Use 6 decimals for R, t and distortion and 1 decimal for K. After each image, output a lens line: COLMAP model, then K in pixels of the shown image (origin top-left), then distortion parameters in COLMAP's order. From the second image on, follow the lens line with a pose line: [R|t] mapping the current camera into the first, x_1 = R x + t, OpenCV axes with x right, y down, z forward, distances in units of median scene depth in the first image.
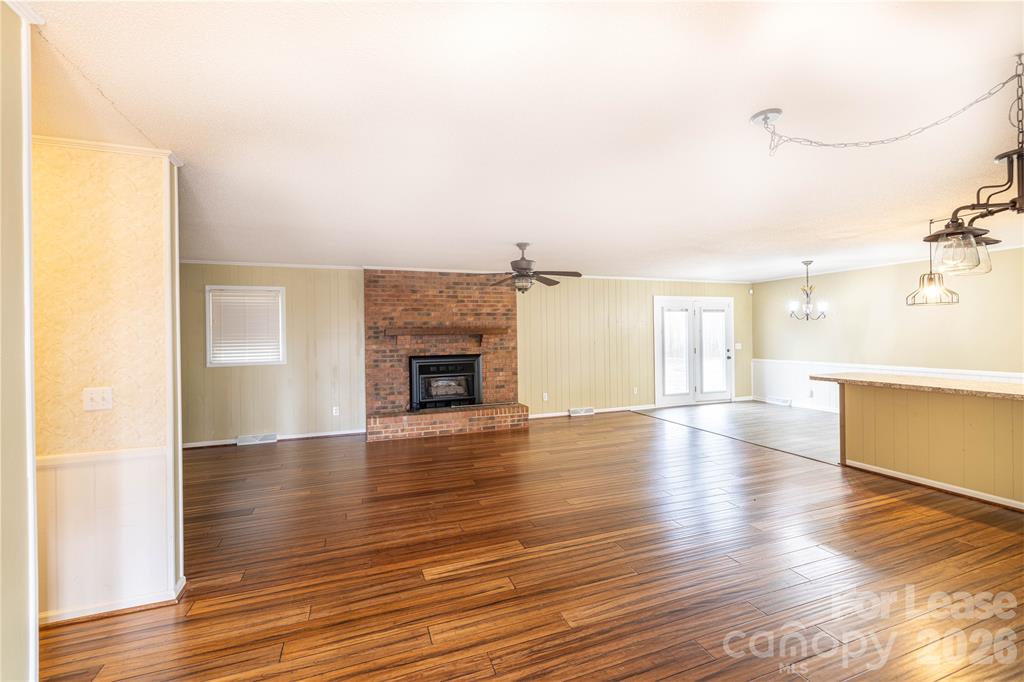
lens RADIAL K [[438.5, 0, 509.8], [0, 438.5, 337.3], [0, 0, 1]] dist [-0.001633, 0.000023]
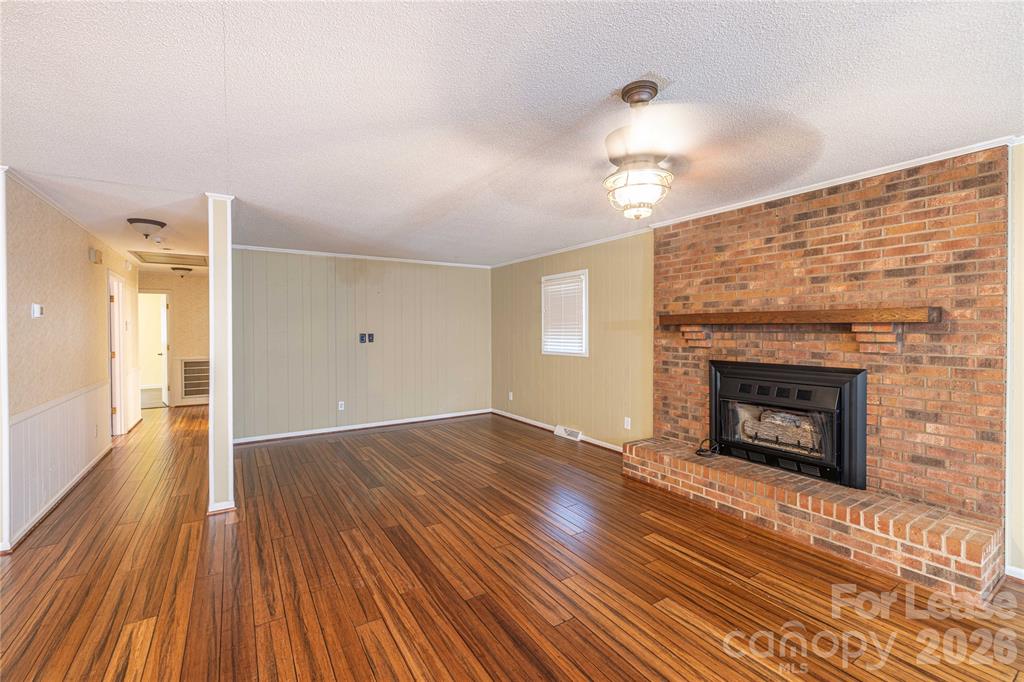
lens RADIAL K [[438.5, 0, 510.5], [0, 438.5, 337.2], [0, 0, 1]] dist [-0.001633, 0.000023]
pose [[0.201002, 0.033096, -0.979032, 0.292779], [-0.003230, 0.999446, 0.033123, -0.006619], [0.979586, -0.003495, 0.200997, 0.611036]]
